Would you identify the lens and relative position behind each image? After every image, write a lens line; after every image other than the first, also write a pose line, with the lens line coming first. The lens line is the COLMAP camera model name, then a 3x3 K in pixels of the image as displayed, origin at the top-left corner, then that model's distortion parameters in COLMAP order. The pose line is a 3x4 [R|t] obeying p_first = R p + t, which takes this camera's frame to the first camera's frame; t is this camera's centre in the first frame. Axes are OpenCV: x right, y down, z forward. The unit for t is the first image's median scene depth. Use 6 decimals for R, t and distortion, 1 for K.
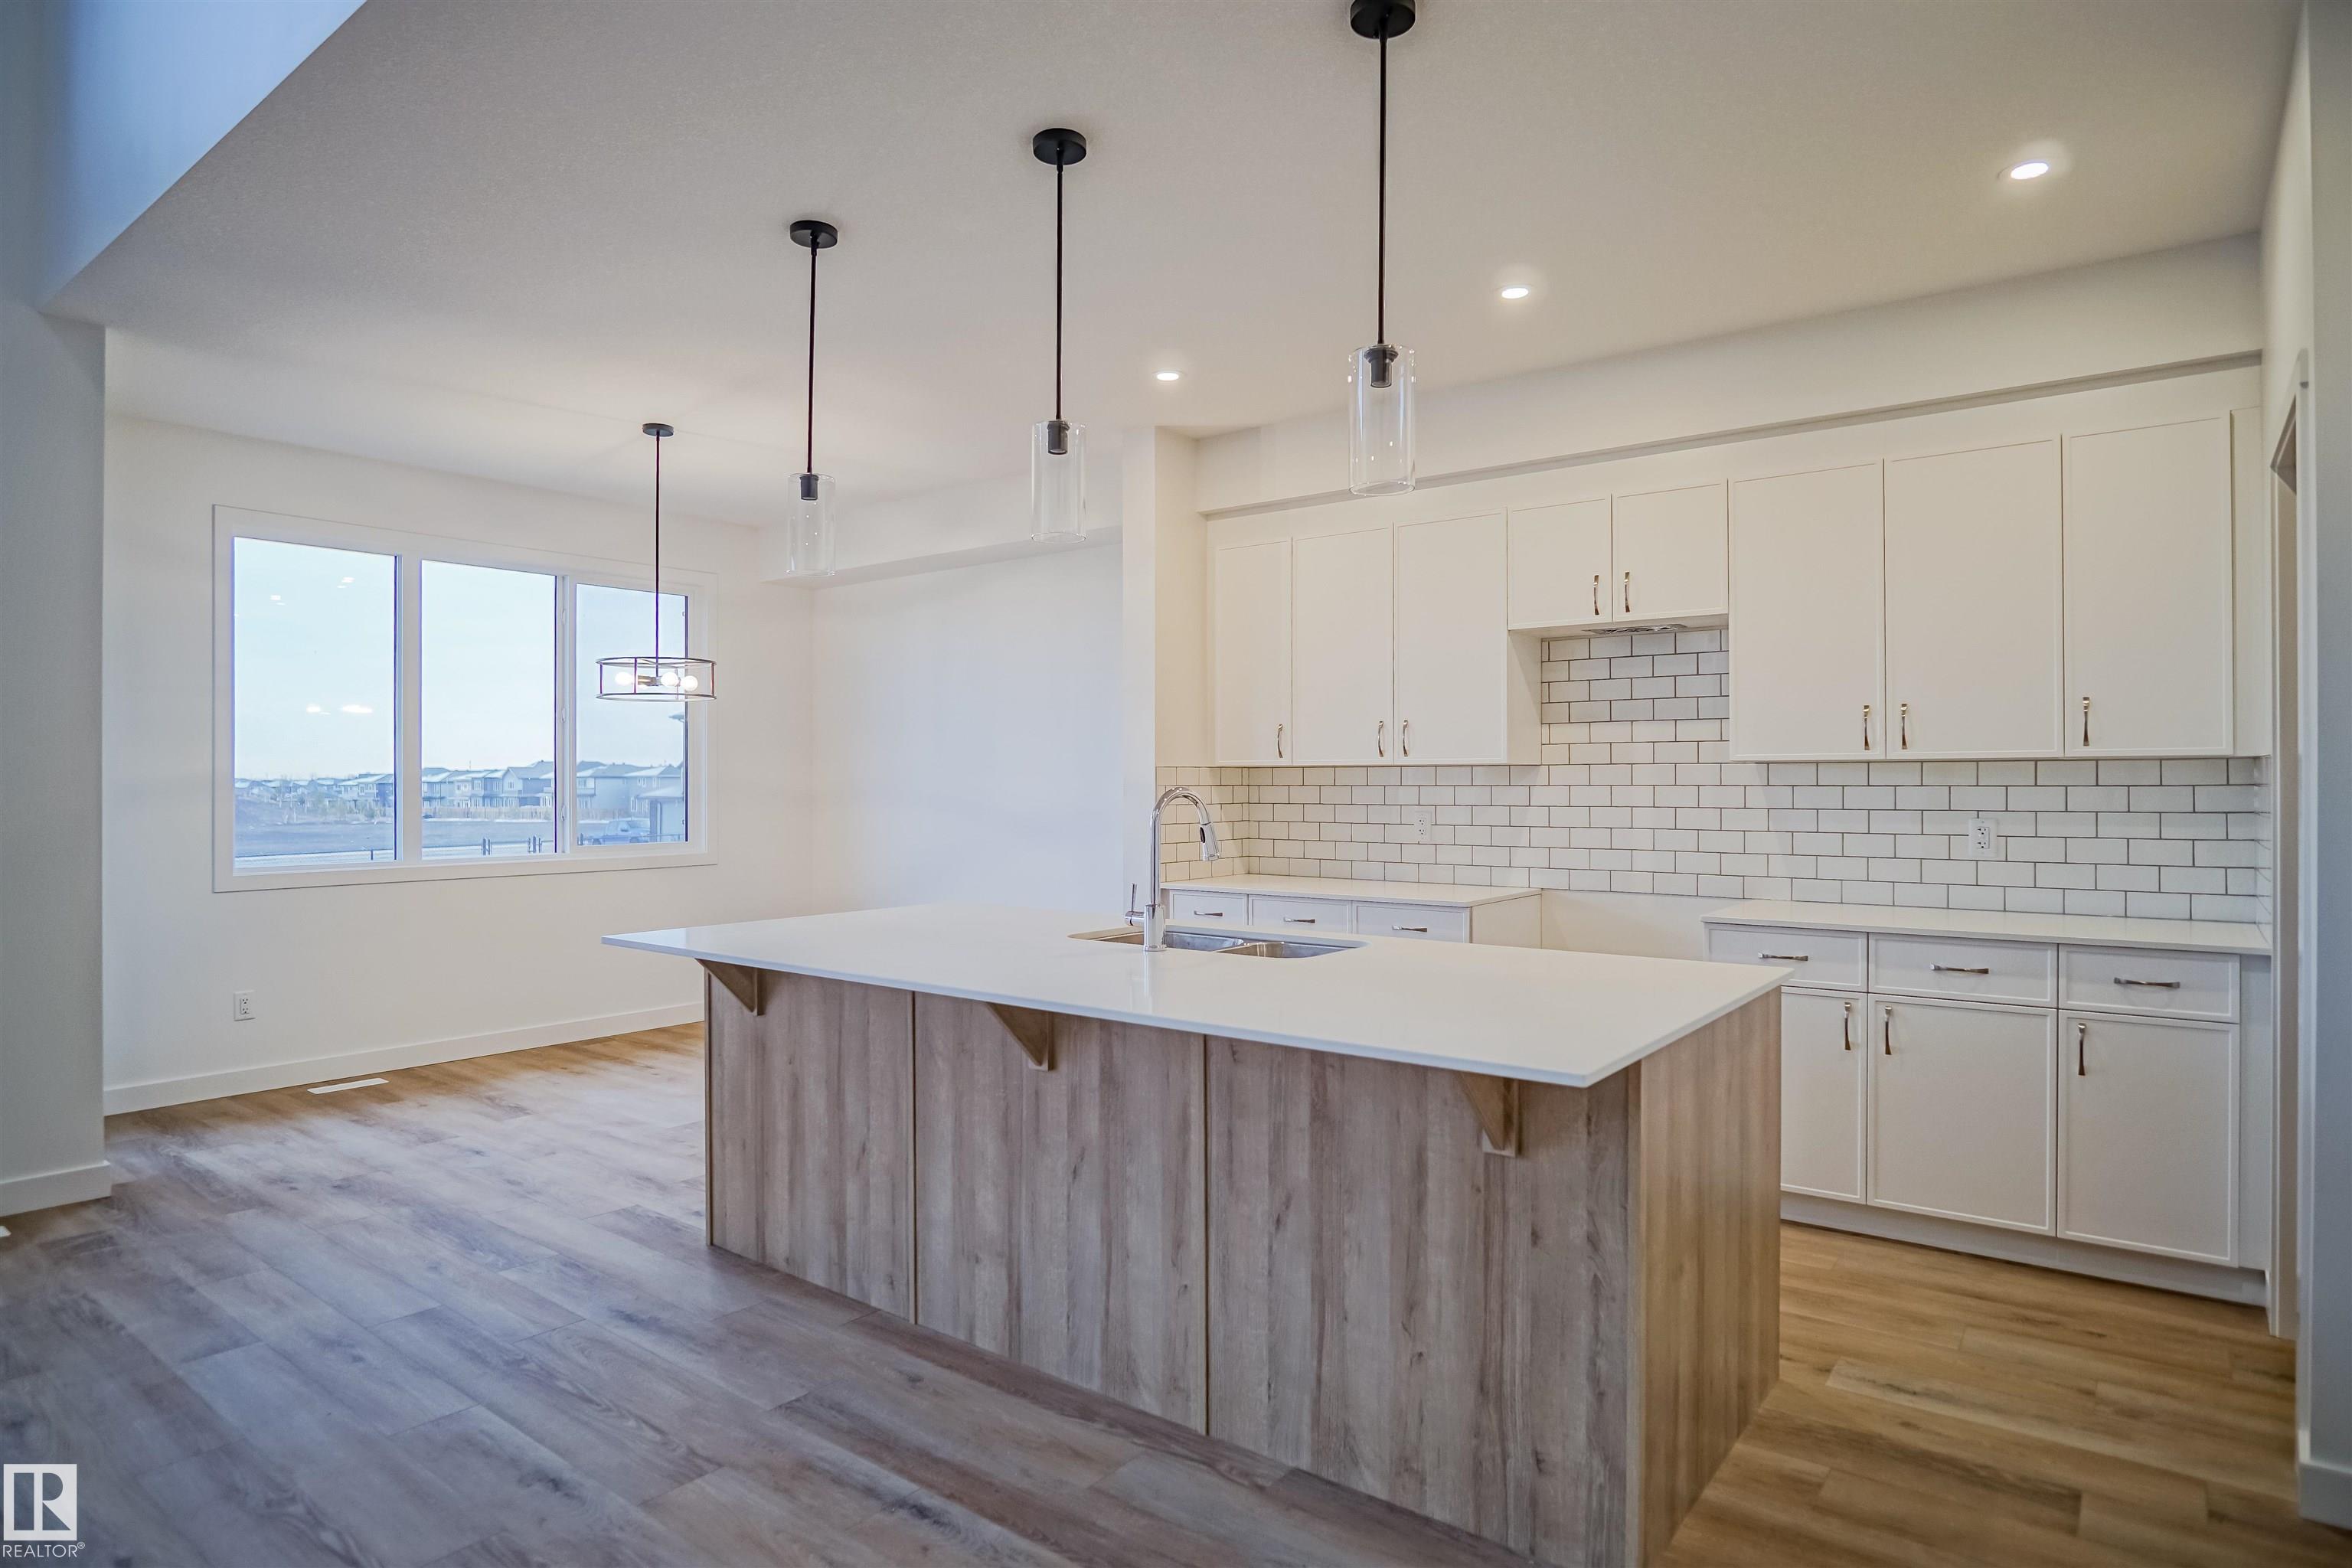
lens RADIAL K [[1292.2, 0, 1181.2], [0, 1292.2, 788.7], [0, 0, 1]] dist [-0.034225, 0.007244]
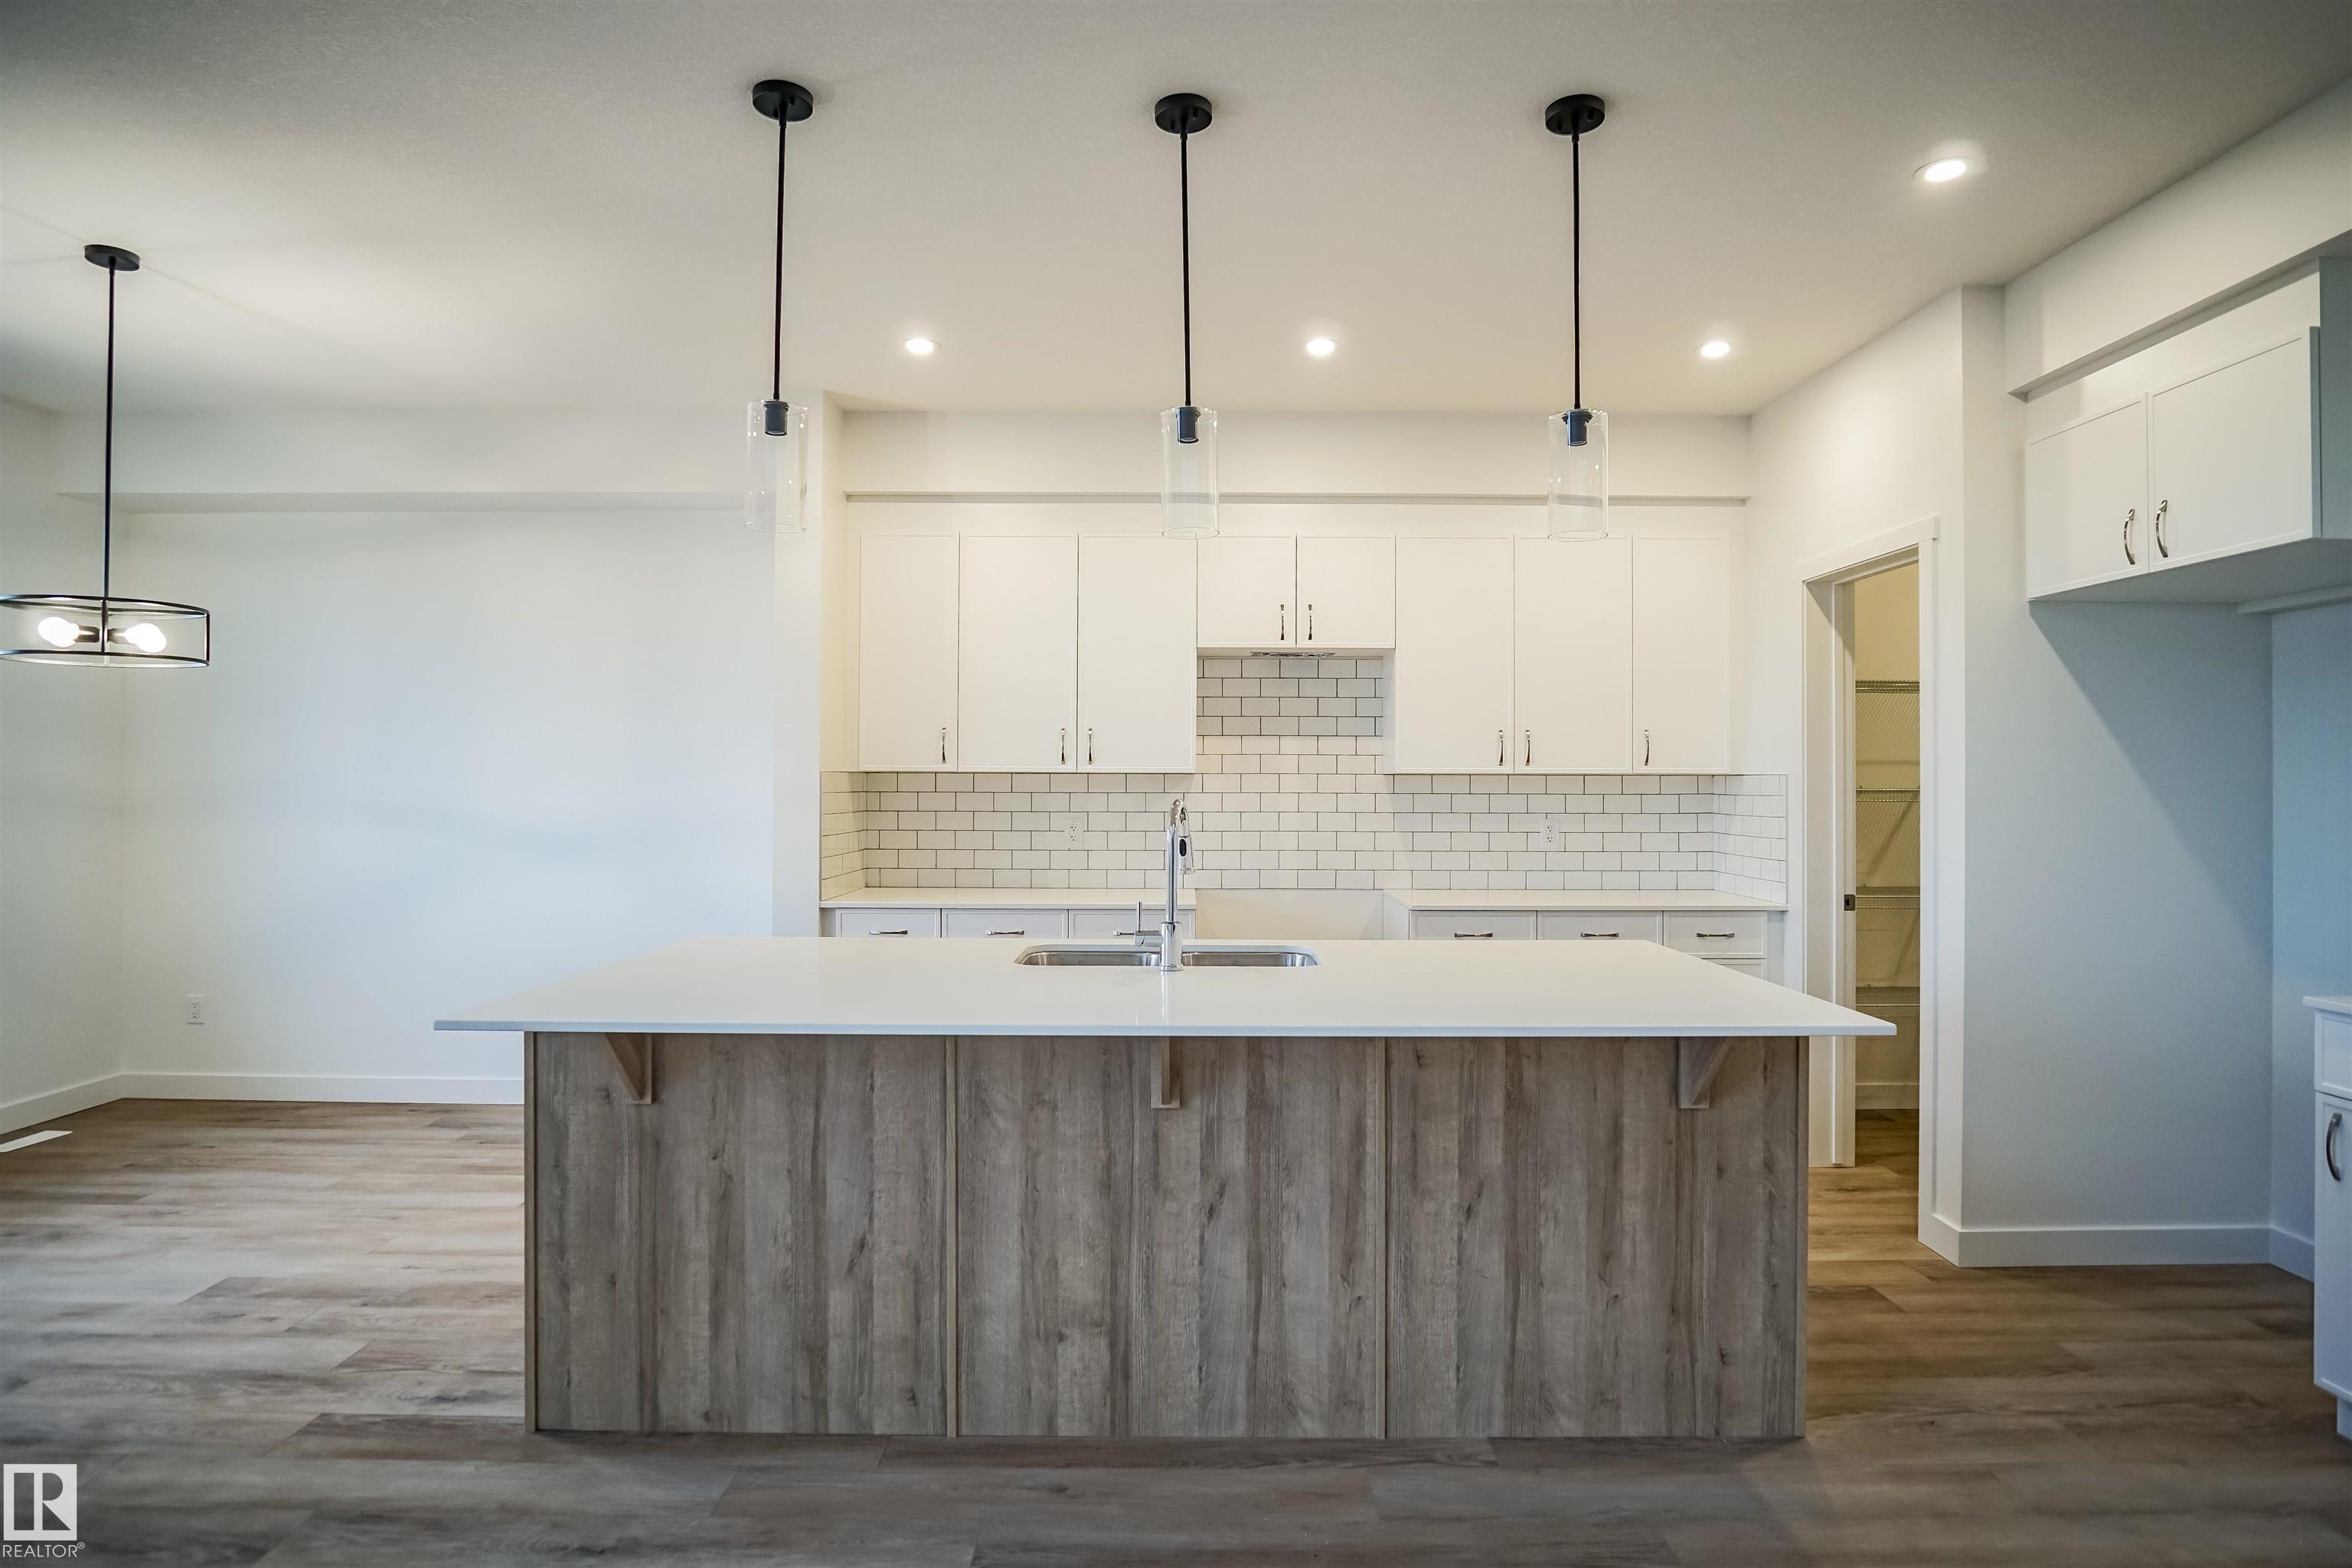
lens RADIAL K [[1289.1, 0, 1177.2], [0, 1289.1, 775.9], [0, 0, 1]] dist [-0.035893, 0.010218]
pose [[0.794850, 0.006779, 0.606768, -0.589801], [-0.001091, 0.999952, -0.009743, -0.009267], [-0.606805, 0.007082, 0.794819, 0.235218]]
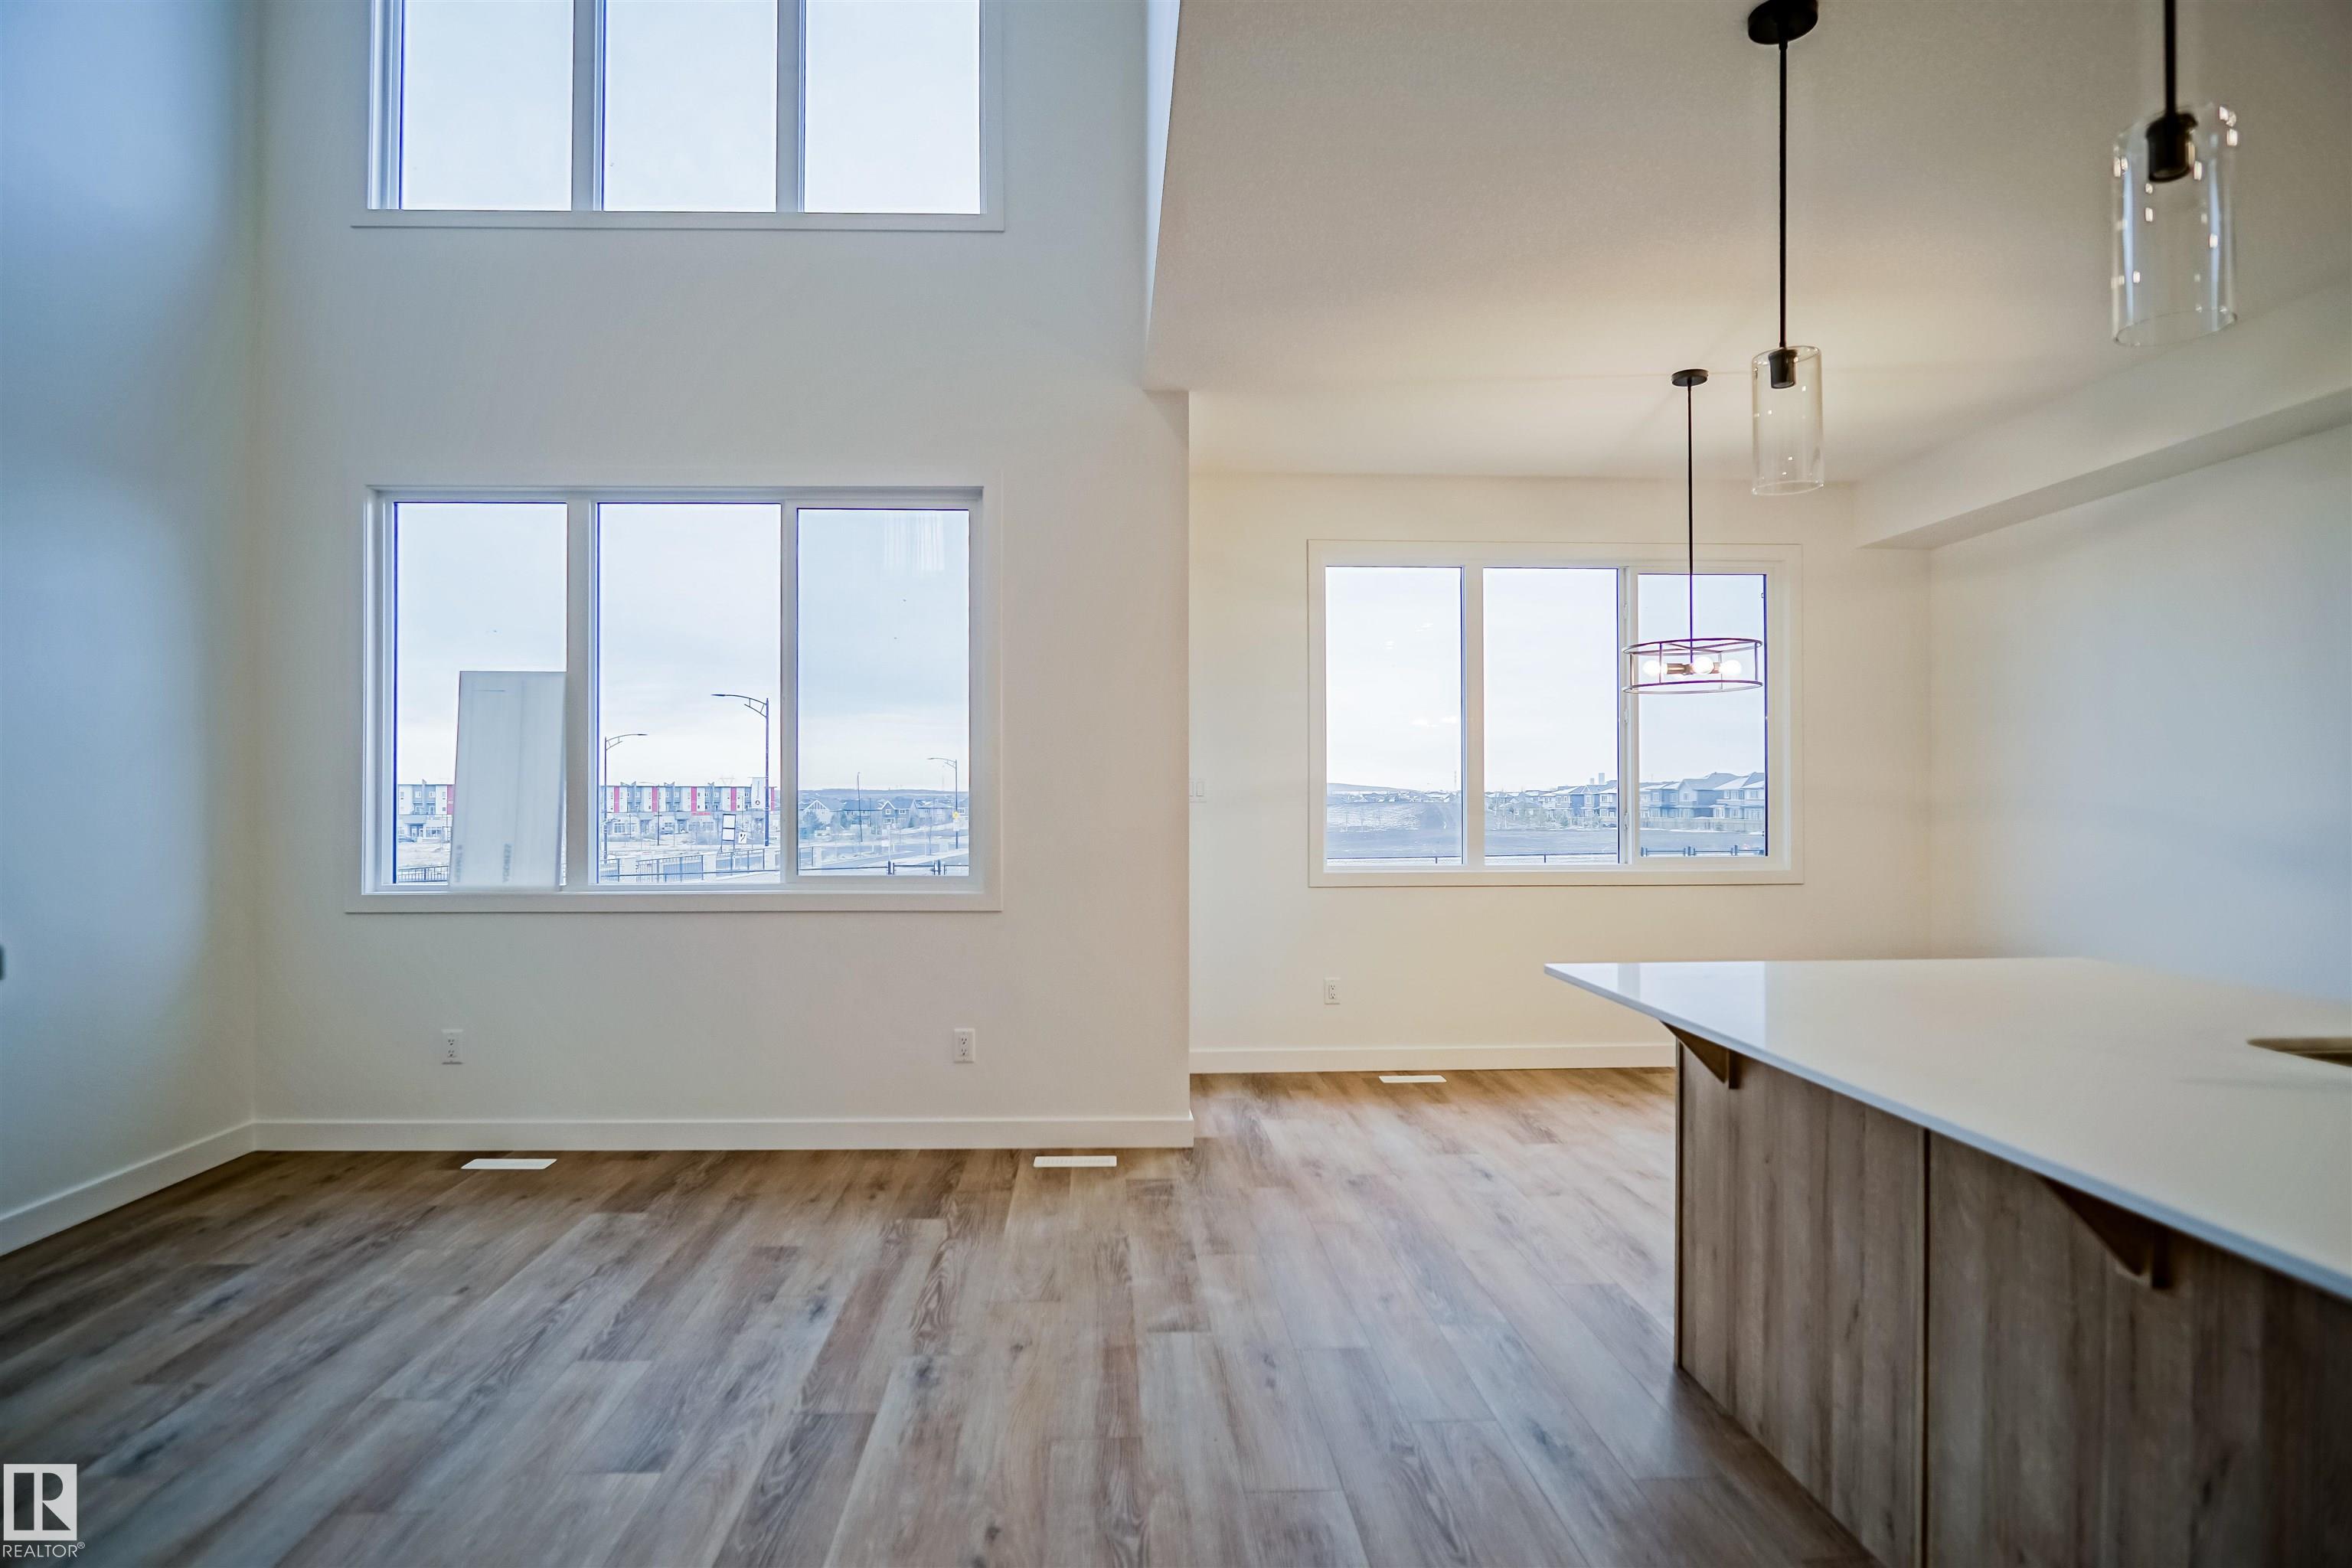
lens RADIAL K [[1286.0, 0, 1160.4], [0, 1286.0, 792.3], [0, 0, 1]] dist [-0.032530, 0.008844]
pose [[0.642287, -0.002075, -0.766461, 0.035305], [-0.002671, 0.999984, -0.004946, 0.006543], [0.766460, 0.005224, 0.642271, 0.281584]]
